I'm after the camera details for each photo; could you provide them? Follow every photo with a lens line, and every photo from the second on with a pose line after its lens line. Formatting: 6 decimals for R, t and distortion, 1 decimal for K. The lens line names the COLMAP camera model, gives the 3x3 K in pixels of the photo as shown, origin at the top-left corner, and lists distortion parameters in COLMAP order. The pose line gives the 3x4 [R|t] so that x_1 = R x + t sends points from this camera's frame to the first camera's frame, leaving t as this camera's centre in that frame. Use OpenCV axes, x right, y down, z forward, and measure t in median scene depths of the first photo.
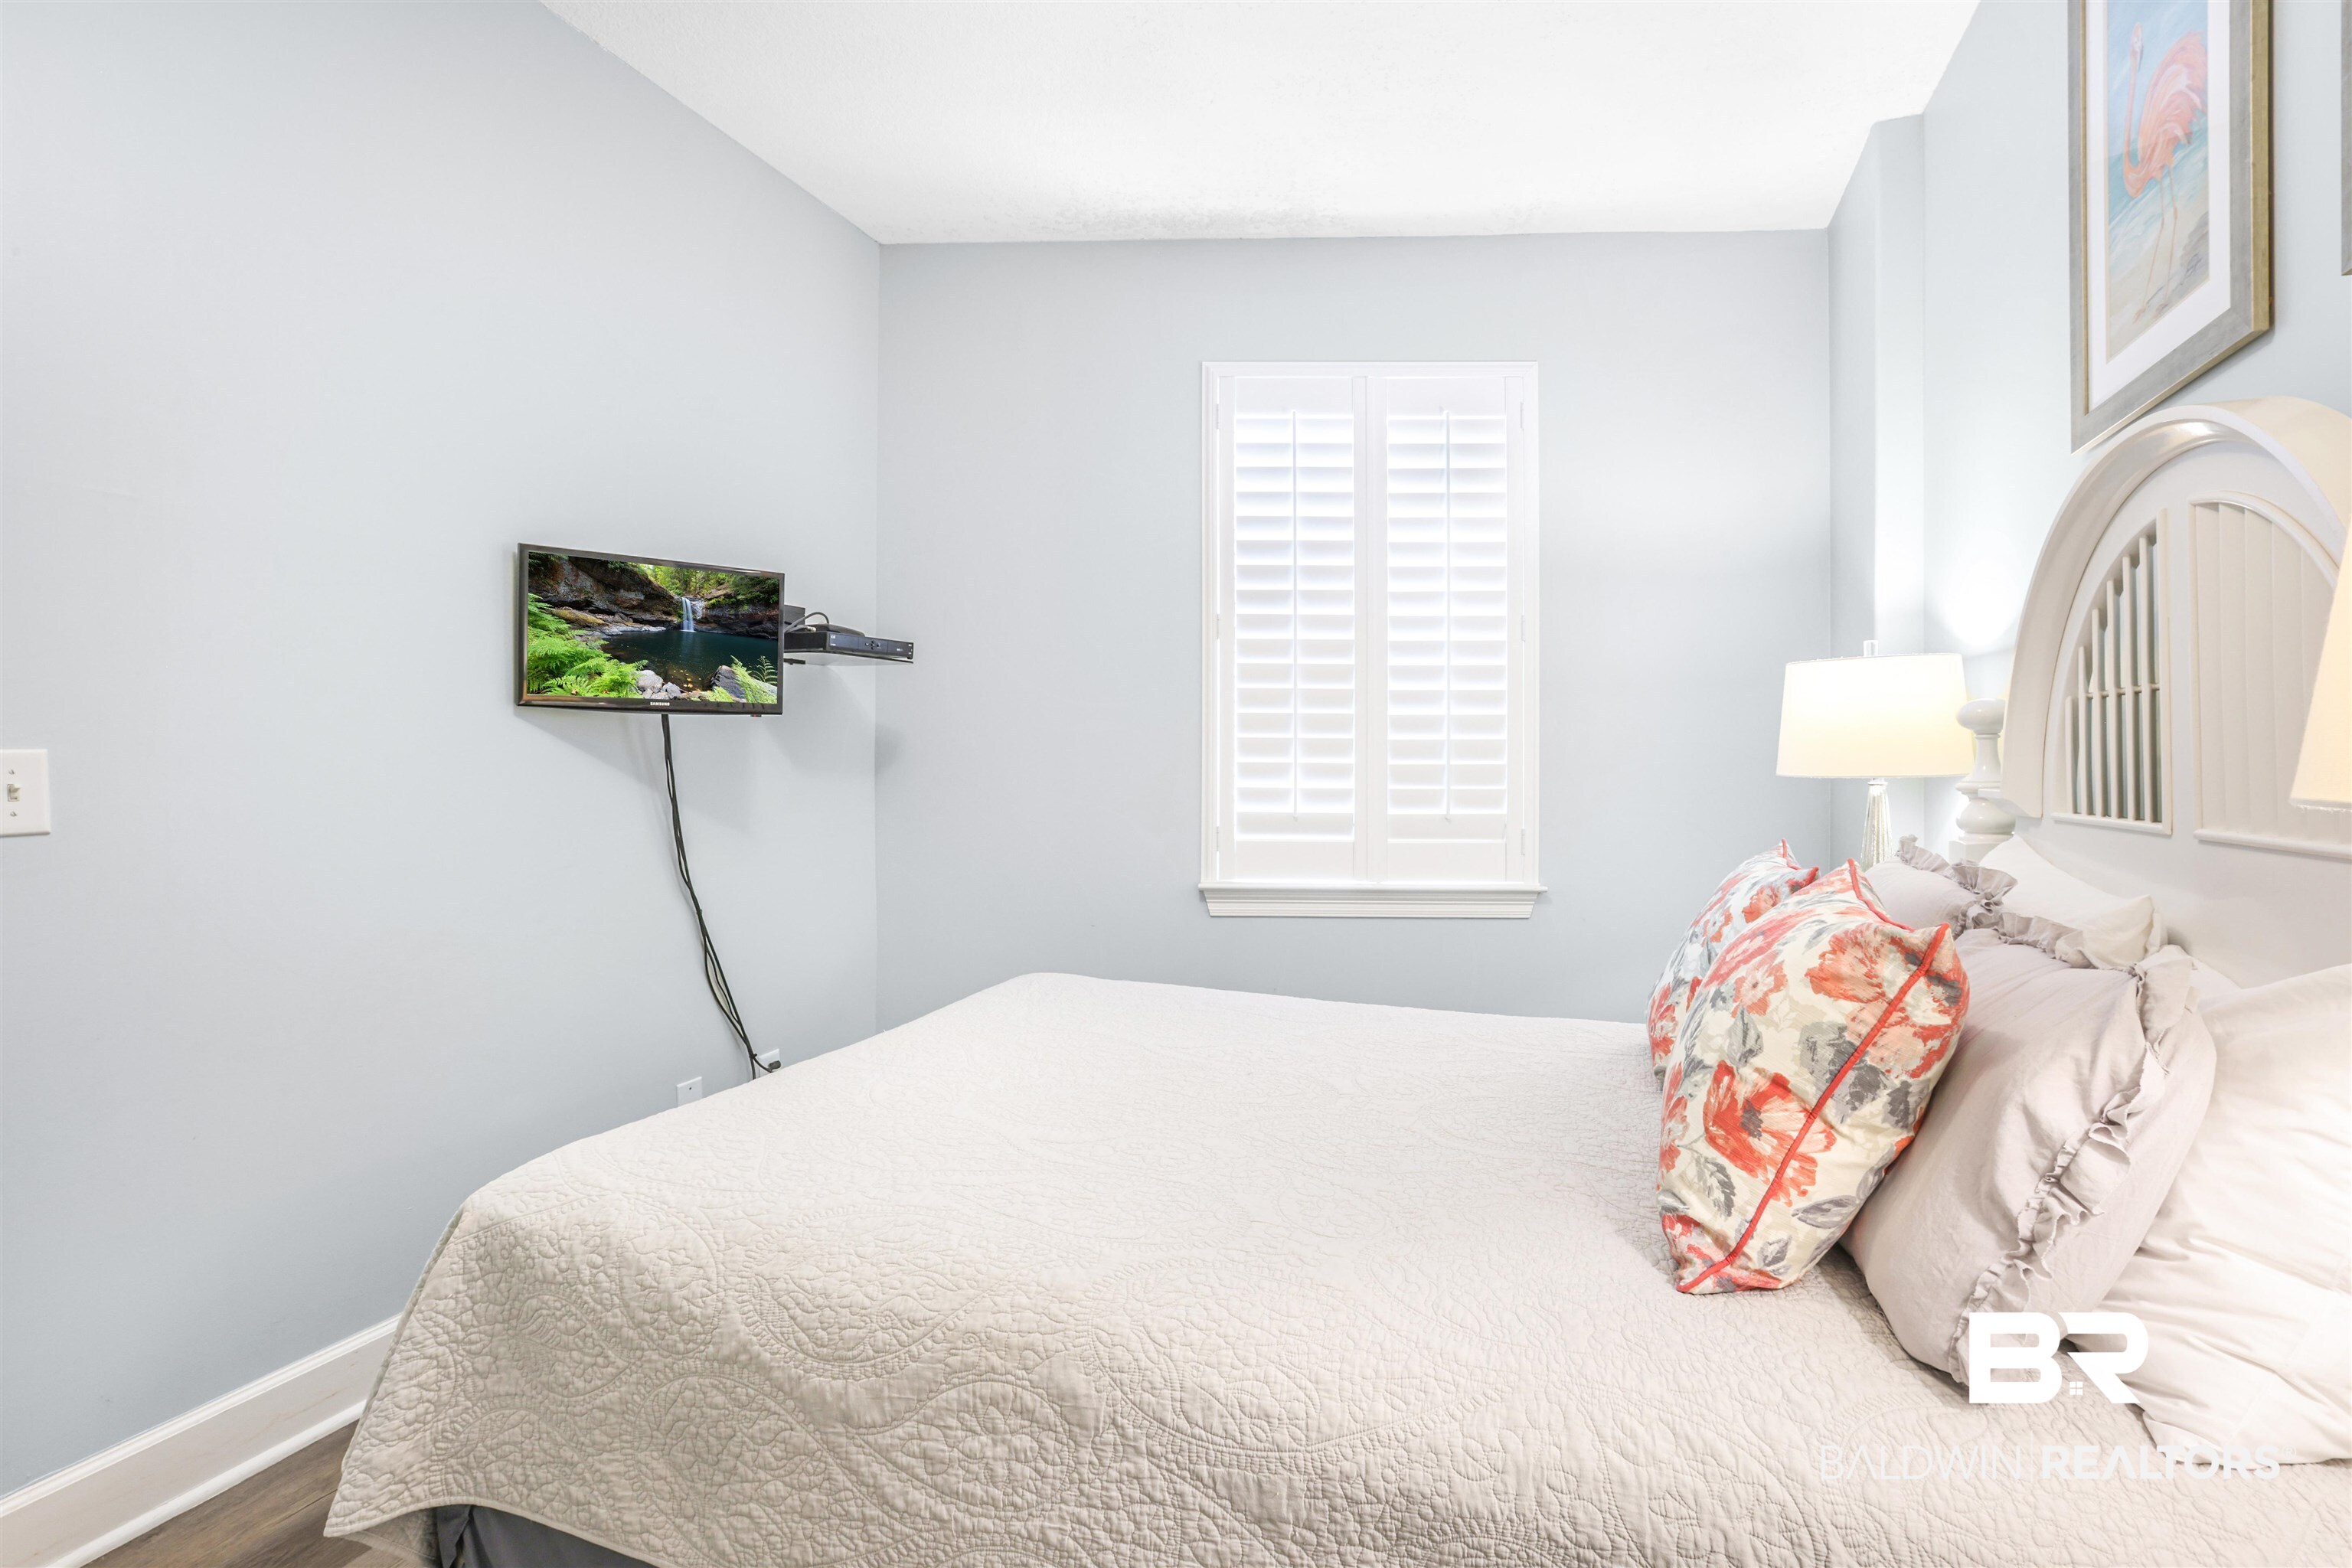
lens RADIAL K [[1101.9, 0, 1171.7], [0, 1101.9, 764.7], [0, 0, 1]] dist [0.000474, 0.000112]
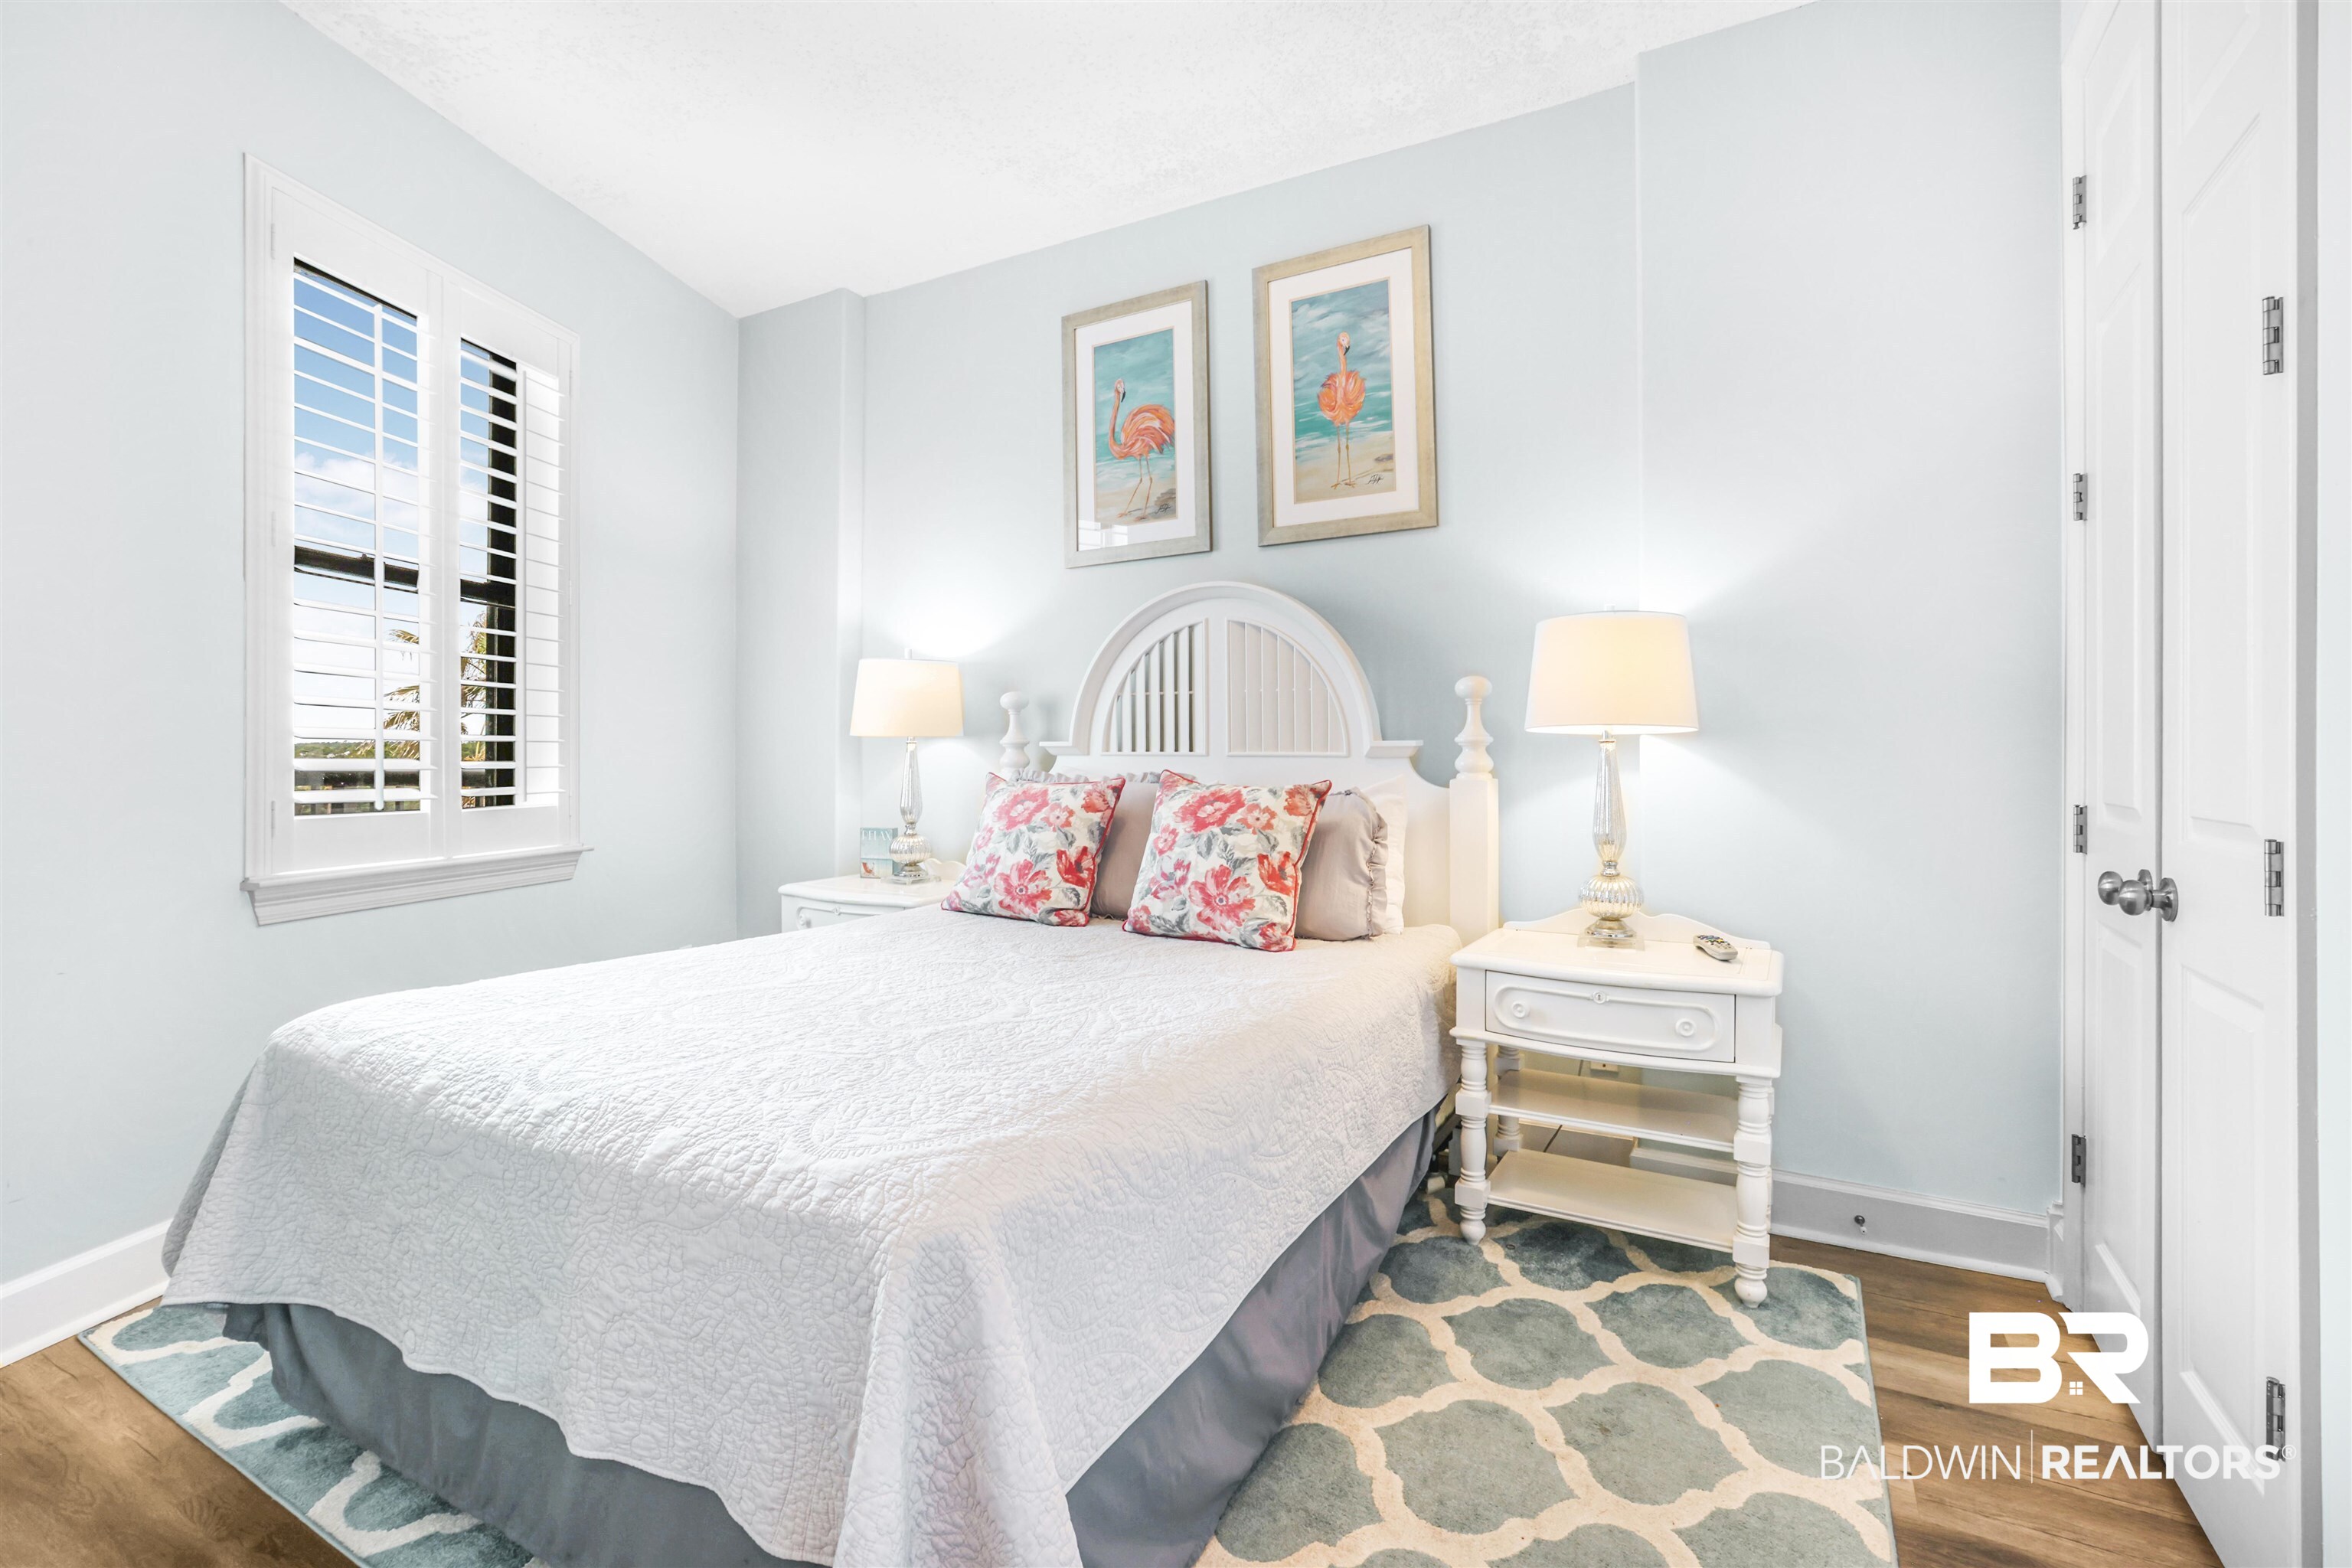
lens RADIAL K [[1101.9, 0, 1171.7], [0, 1101.9, 764.7], [0, 0, 1]] dist [0.000474, 0.000112]
pose [[0.143818, -0.002022, 0.989602, -1.498445], [-0.001395, 0.999997, 0.002246, 0.076045], [-0.989603, -0.001704, 0.143815, 0.757170]]
